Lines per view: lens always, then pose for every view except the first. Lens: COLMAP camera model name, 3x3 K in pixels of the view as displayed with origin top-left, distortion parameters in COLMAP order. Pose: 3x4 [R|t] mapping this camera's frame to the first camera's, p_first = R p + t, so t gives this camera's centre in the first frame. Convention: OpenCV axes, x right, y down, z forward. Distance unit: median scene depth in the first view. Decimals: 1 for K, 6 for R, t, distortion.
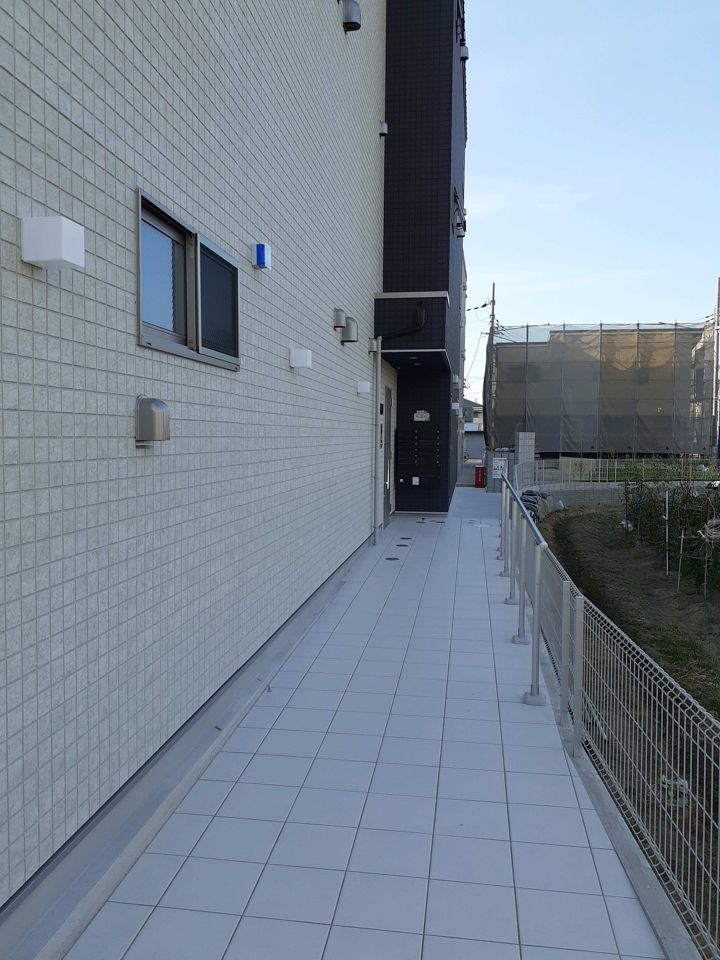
lens RADIAL K [[770.7, 0, 359.3], [0, 770.7, 477.7], [0, 0, 1]] dist [0.001282, 0.003753]
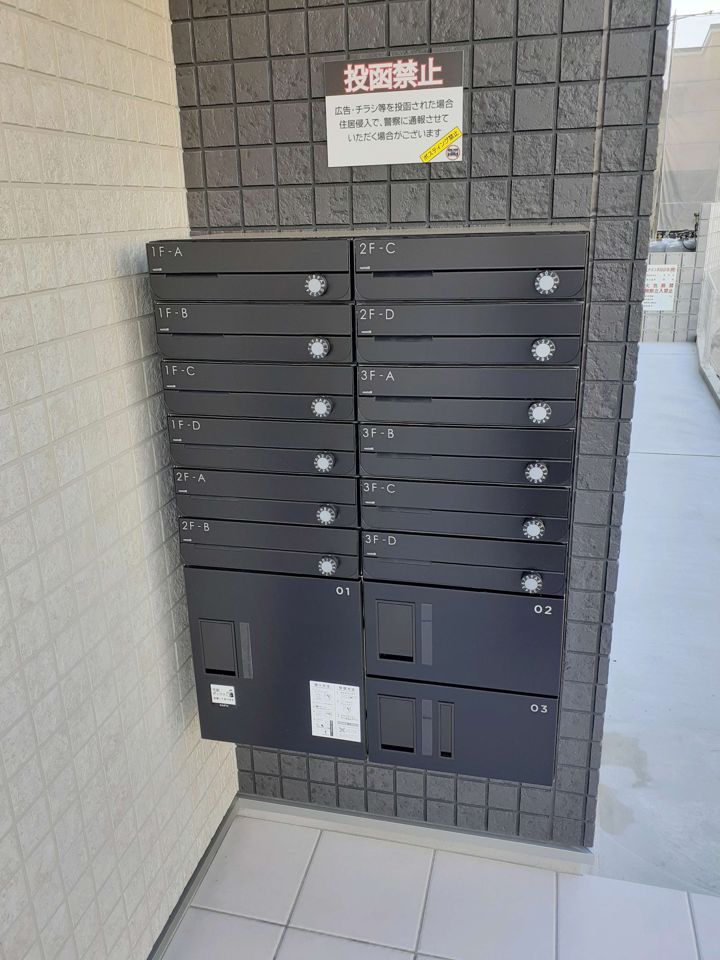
lens RADIAL K [[770.7, 0, 359.8], [0, 770.7, 479.3], [0, 0, 1]] dist [0.001282, 0.003753]
pose [[0.995067, 0.001290, -0.099195, 0.086825], [0.026558, 0.959954, 0.278896, -0.061511], [0.095582, -0.280155, 0.955185, 0.880604]]
